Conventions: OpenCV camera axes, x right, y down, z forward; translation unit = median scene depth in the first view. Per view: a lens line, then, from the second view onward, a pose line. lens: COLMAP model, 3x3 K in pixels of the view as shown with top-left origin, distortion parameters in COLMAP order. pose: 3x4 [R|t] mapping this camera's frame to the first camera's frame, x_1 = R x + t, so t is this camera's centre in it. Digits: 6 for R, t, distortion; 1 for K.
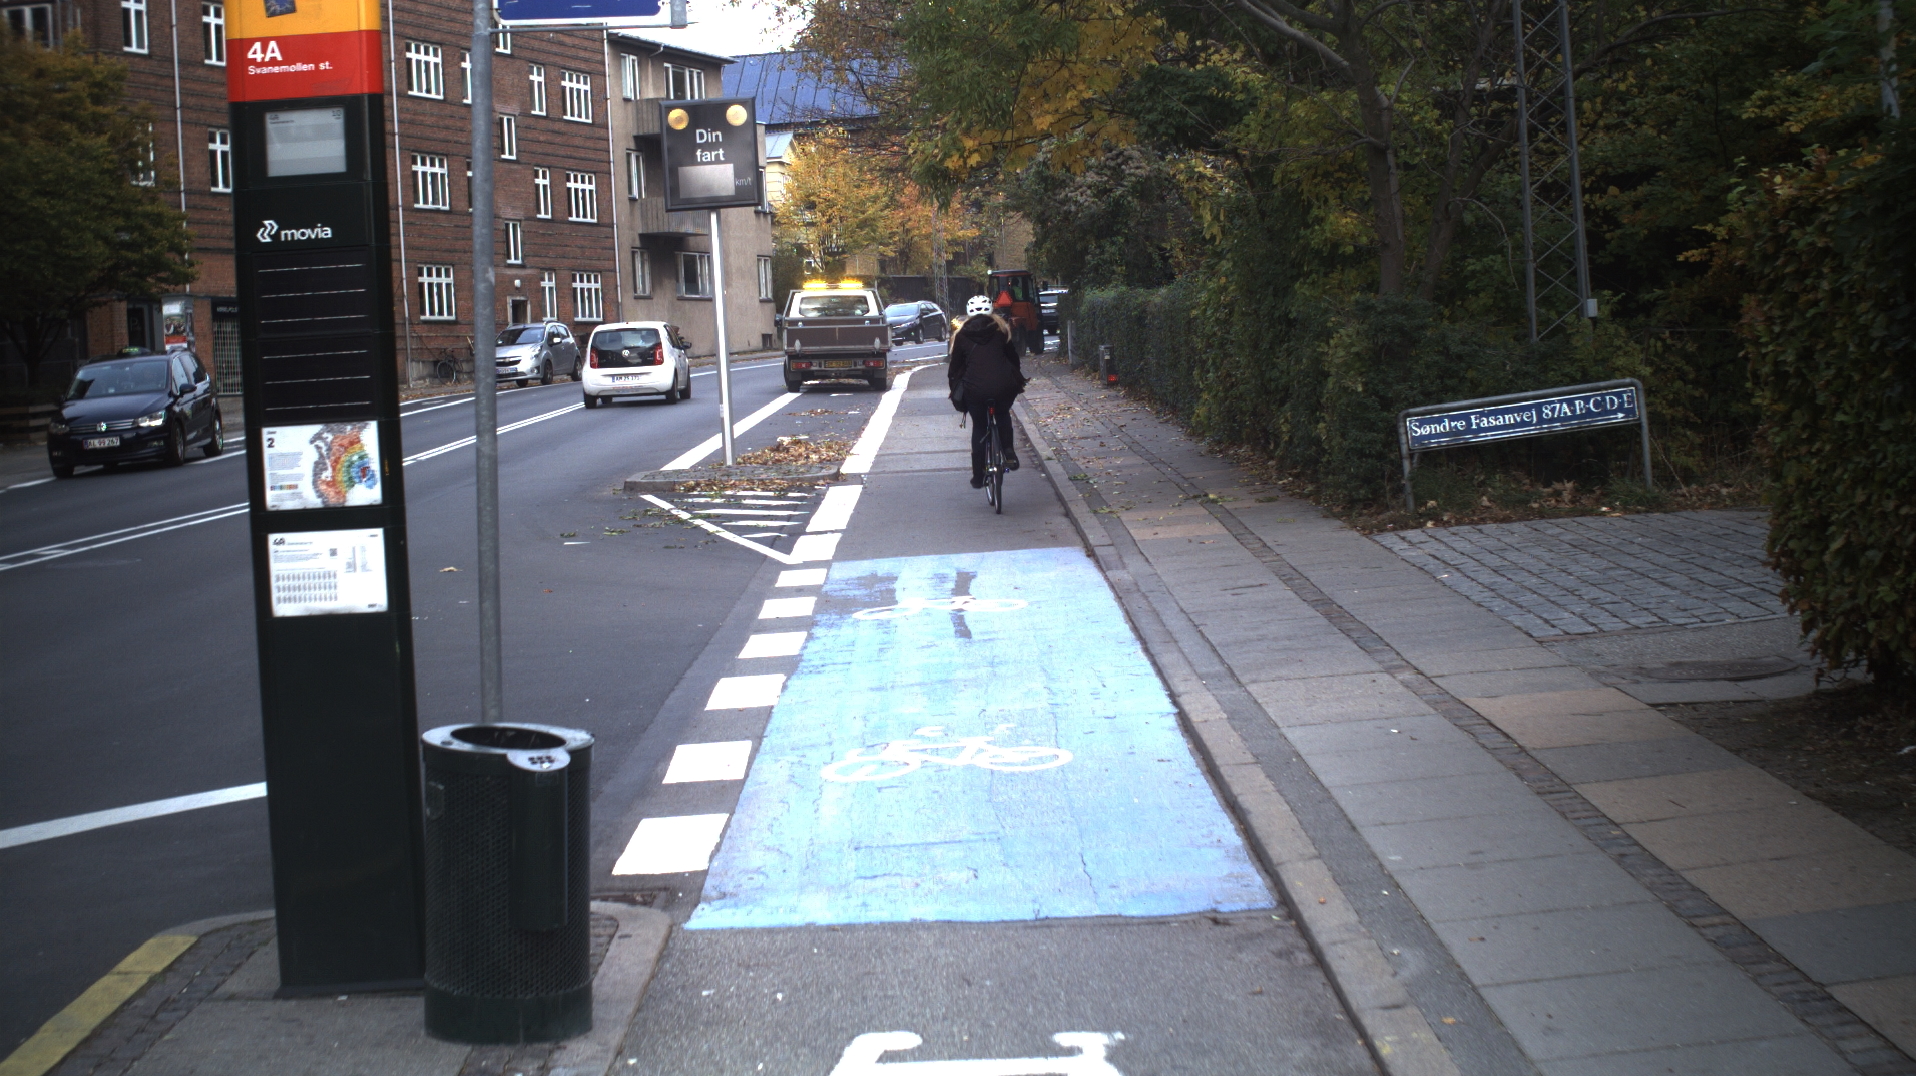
lens RADIAL K [[3562.9, 0, 958.0], [0, 3562.9, 538.0], [0, 0, 1]] dist [-0.293586, 0.433882]
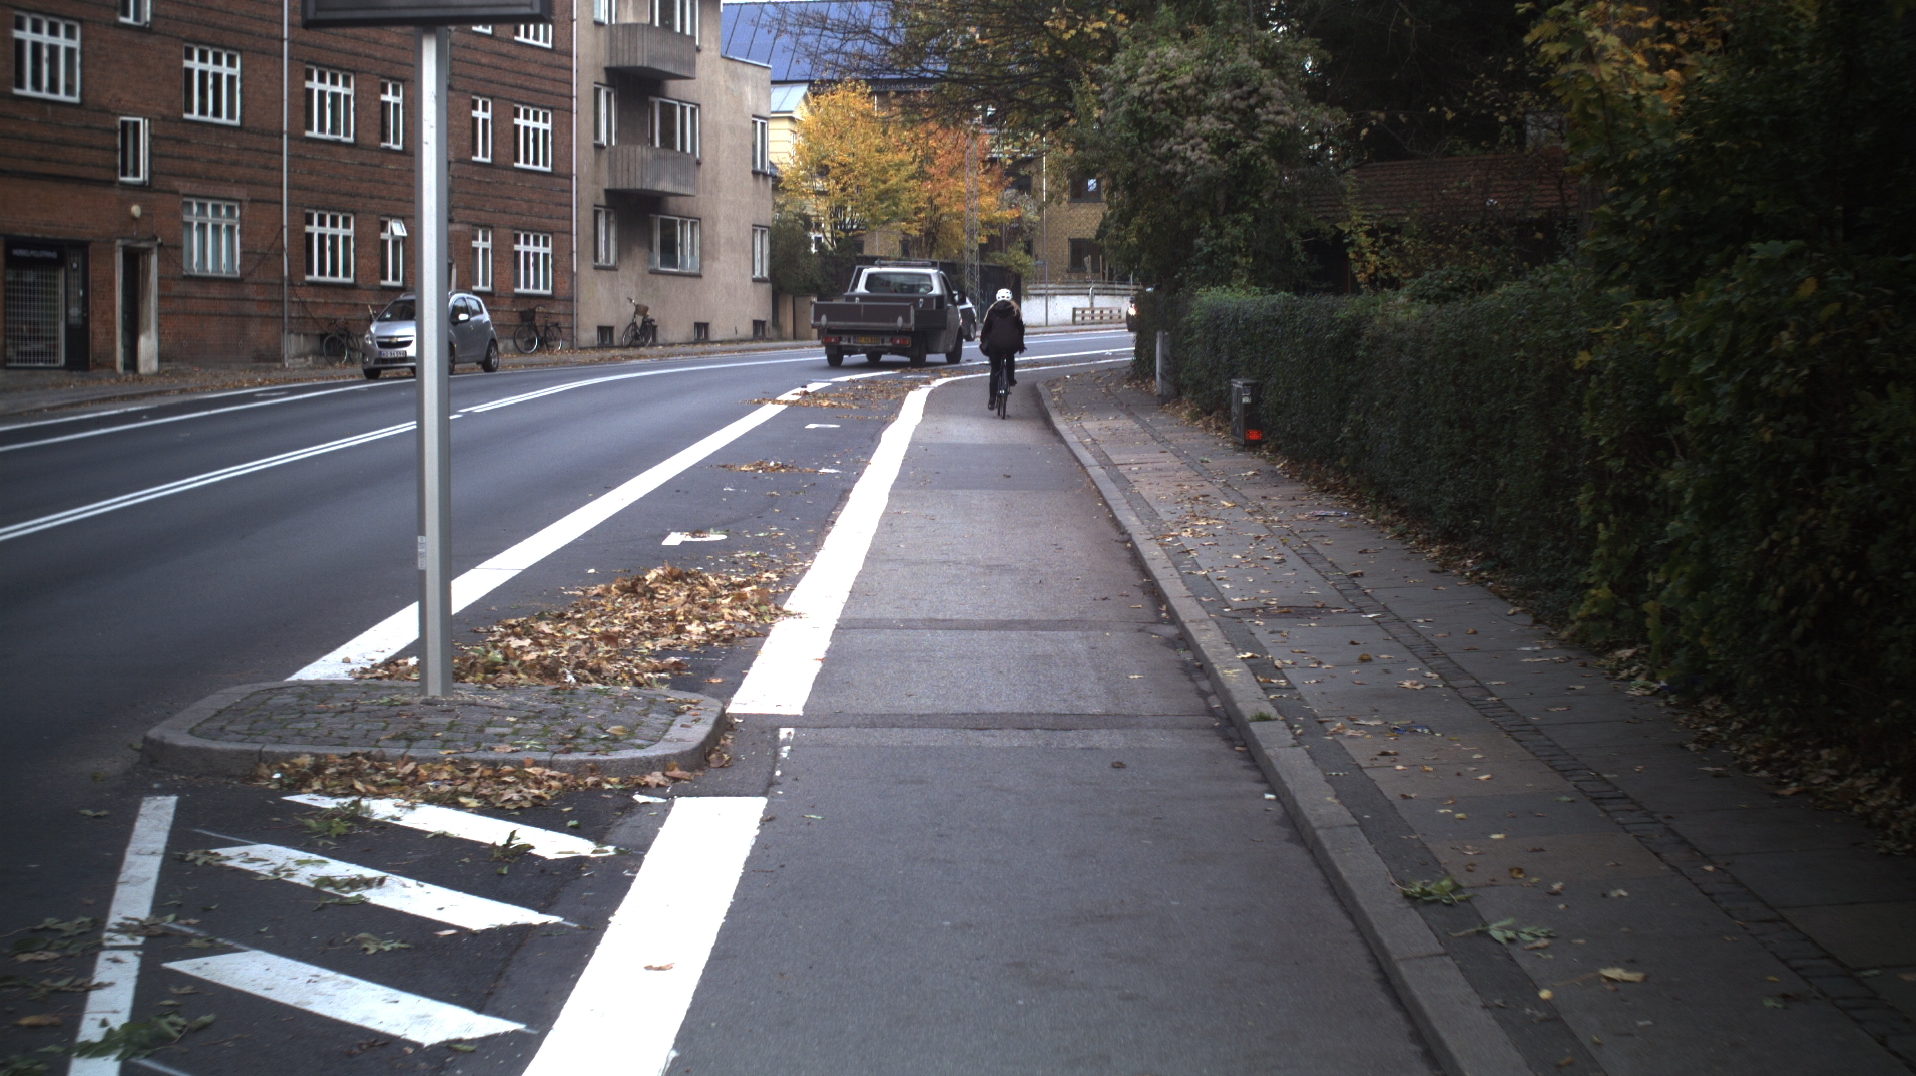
lens RADIAL K [[3562.9, 0, 958.0], [0, 3562.9, 538.0], [0, 0, 1]] dist [-0.293586, 0.433882]
pose [[0.998485, 0.054928, -0.003276, -0.003671], [-0.054919, 0.998487, 0.002813, -0.020336], [0.003426, -0.002629, 0.999991, 0.301192]]
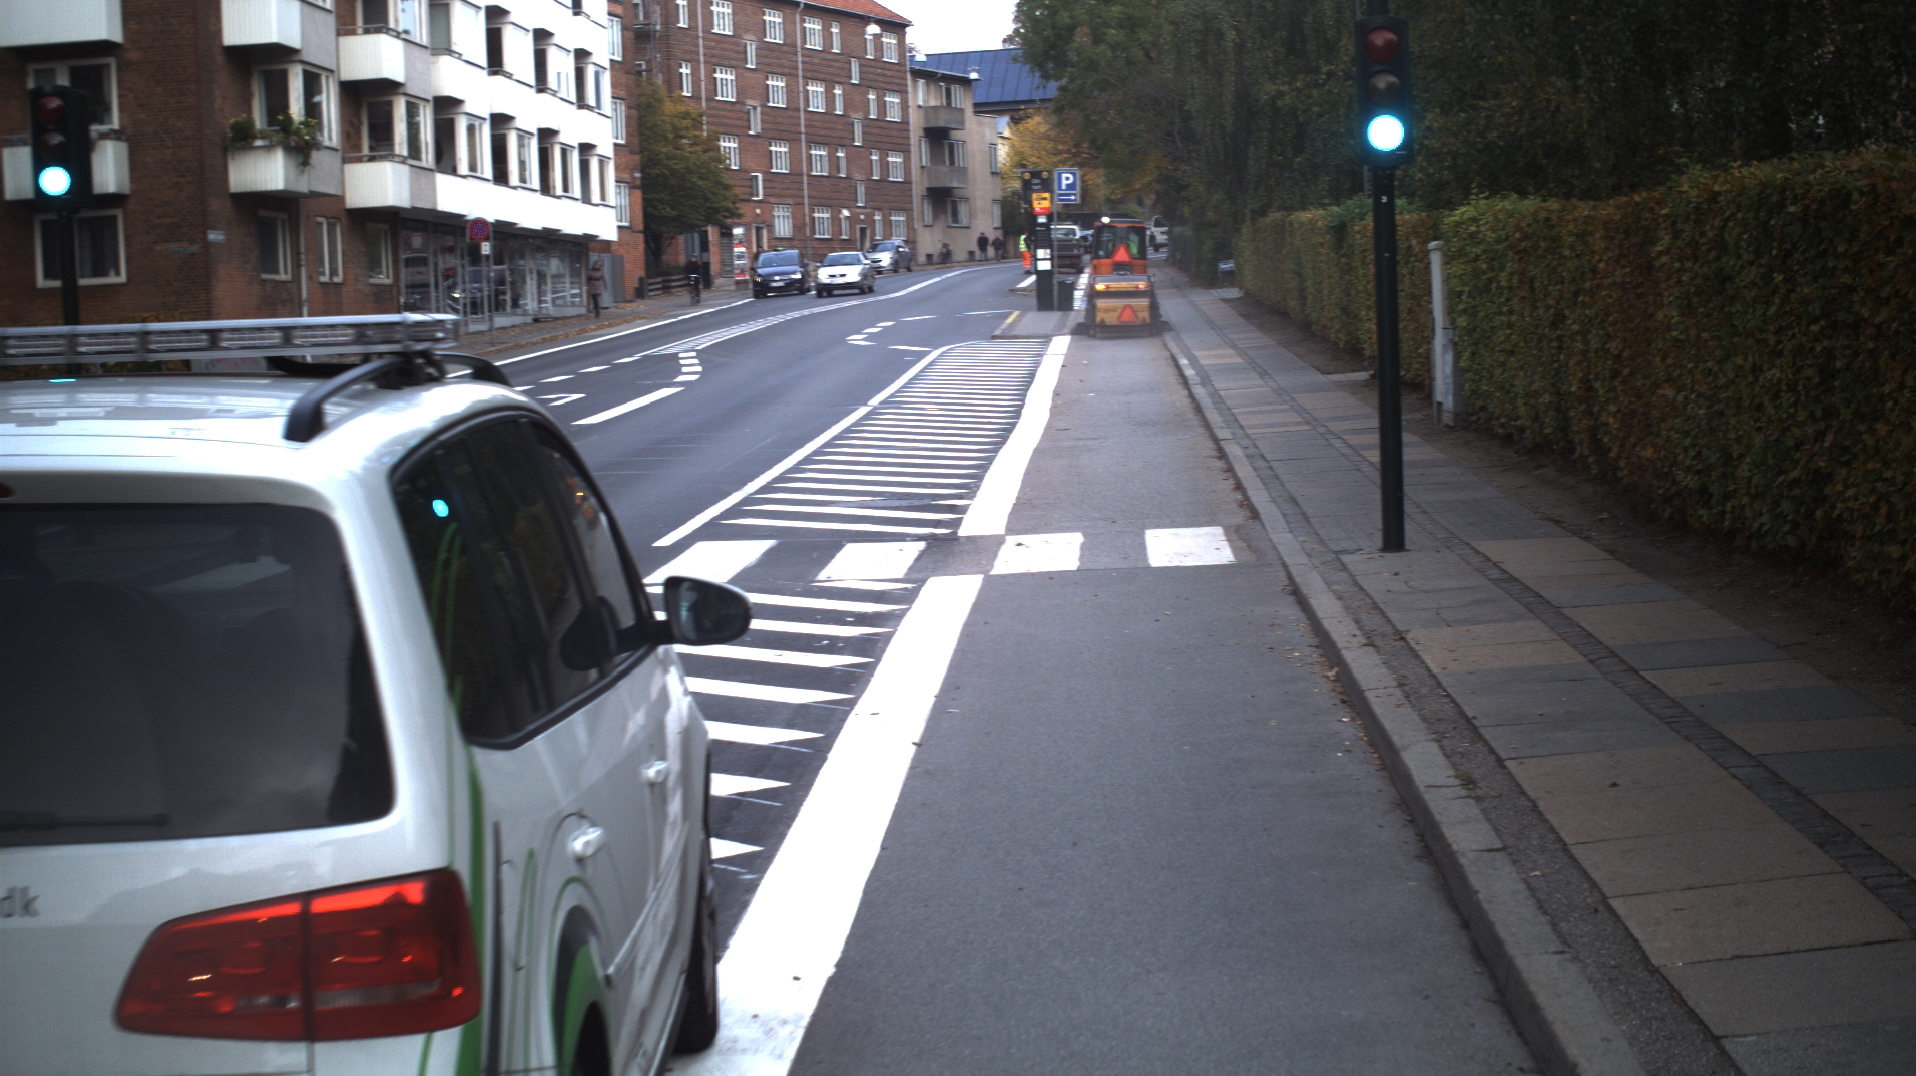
lens RADIAL K [[3562.9, 0, 958.0], [0, 3562.9, 538.0], [0, 0, 1]] dist [-0.293586, 0.433882]
pose [[0.998911, 0.012672, -0.044903, 0.002958], [-0.011694, 0.999690, 0.021988, 0.065766], [0.045167, -0.021439, 0.998749, -1.049720]]
